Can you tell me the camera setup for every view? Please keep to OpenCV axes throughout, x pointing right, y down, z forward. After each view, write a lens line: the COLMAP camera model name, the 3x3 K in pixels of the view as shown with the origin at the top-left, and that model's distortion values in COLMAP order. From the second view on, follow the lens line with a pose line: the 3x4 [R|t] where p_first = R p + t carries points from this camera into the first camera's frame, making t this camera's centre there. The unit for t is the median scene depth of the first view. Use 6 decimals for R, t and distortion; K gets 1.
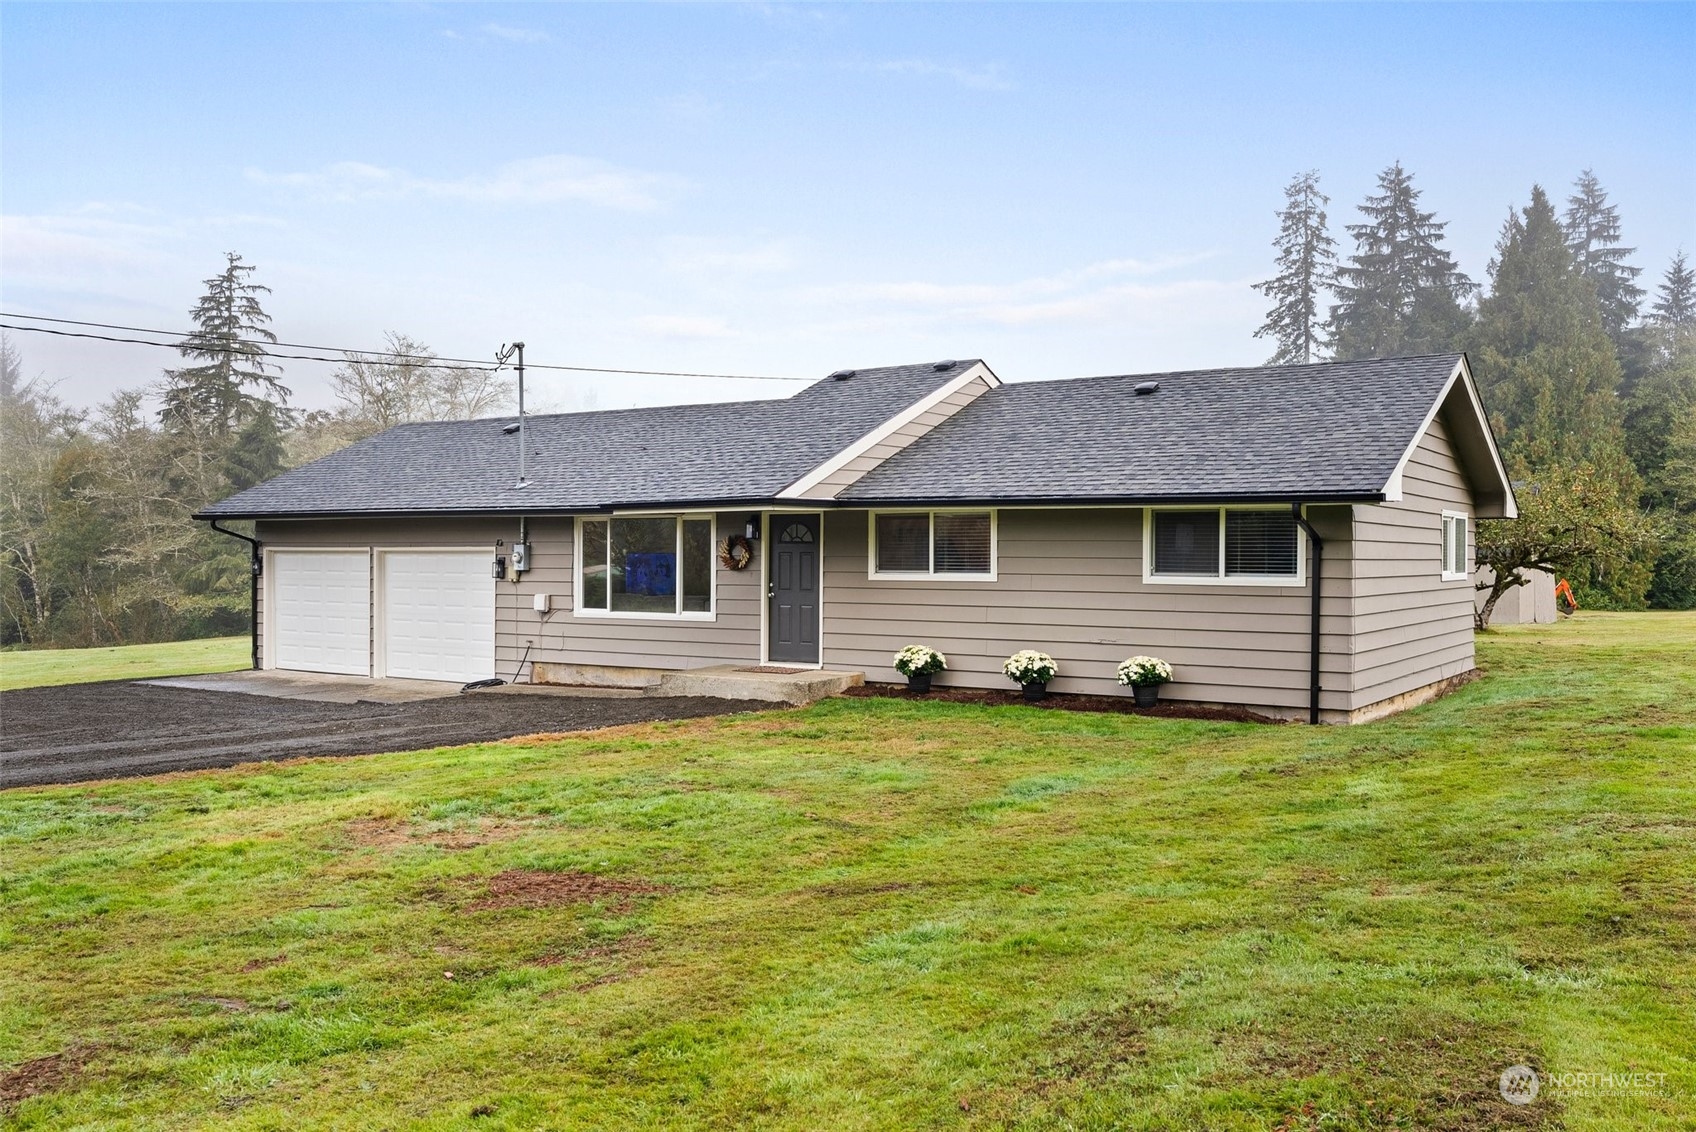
lens RADIAL K [[1467.9, 0, 847.5], [0, 1467.9, 565.6], [0, 0, 1]] dist [-0.004290, 0.000584]
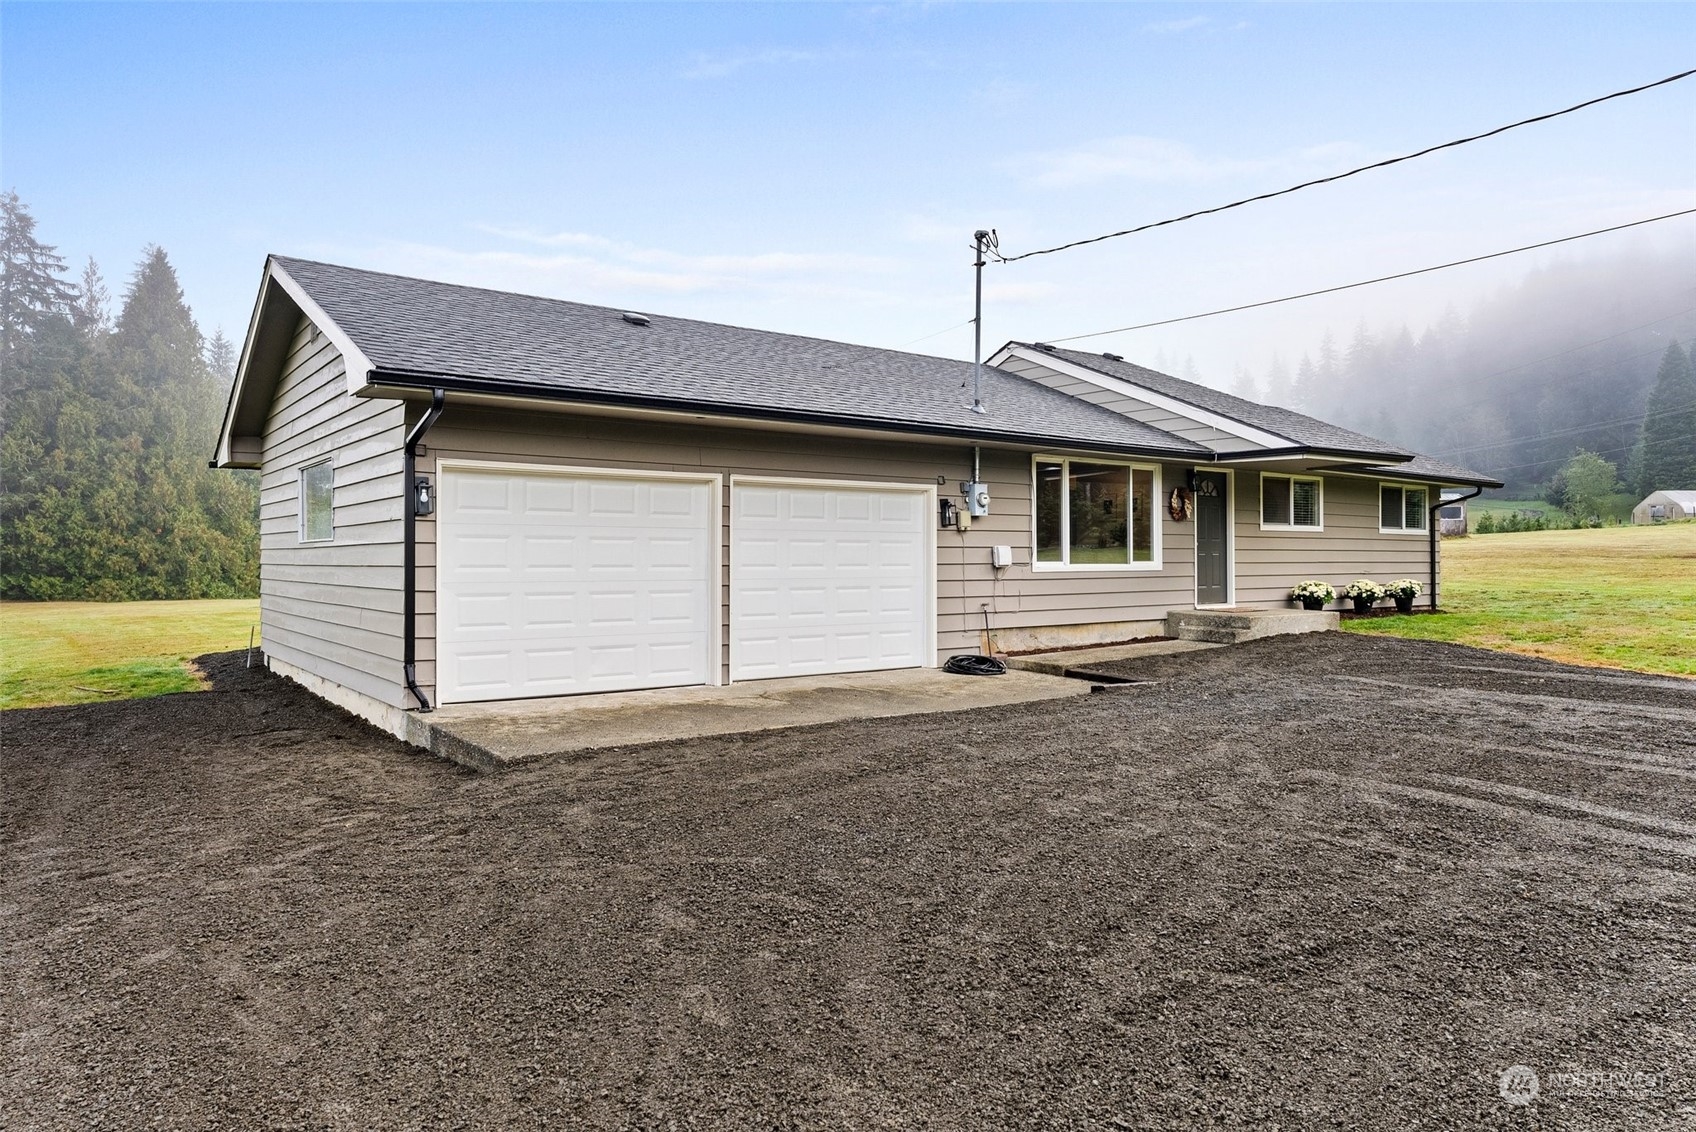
lens RADIAL K [[1068.6, 0, 848.9], [0, 1068.6, 562.1], [0, 0, 1]] dist [-0.006880, -0.001797]
pose [[0.334142, -0.002541, 0.942519, -0.808583], [0.011246, 0.999936, -0.001291, 0.028701], [-0.942456, 0.011031, 0.334149, 0.888795]]
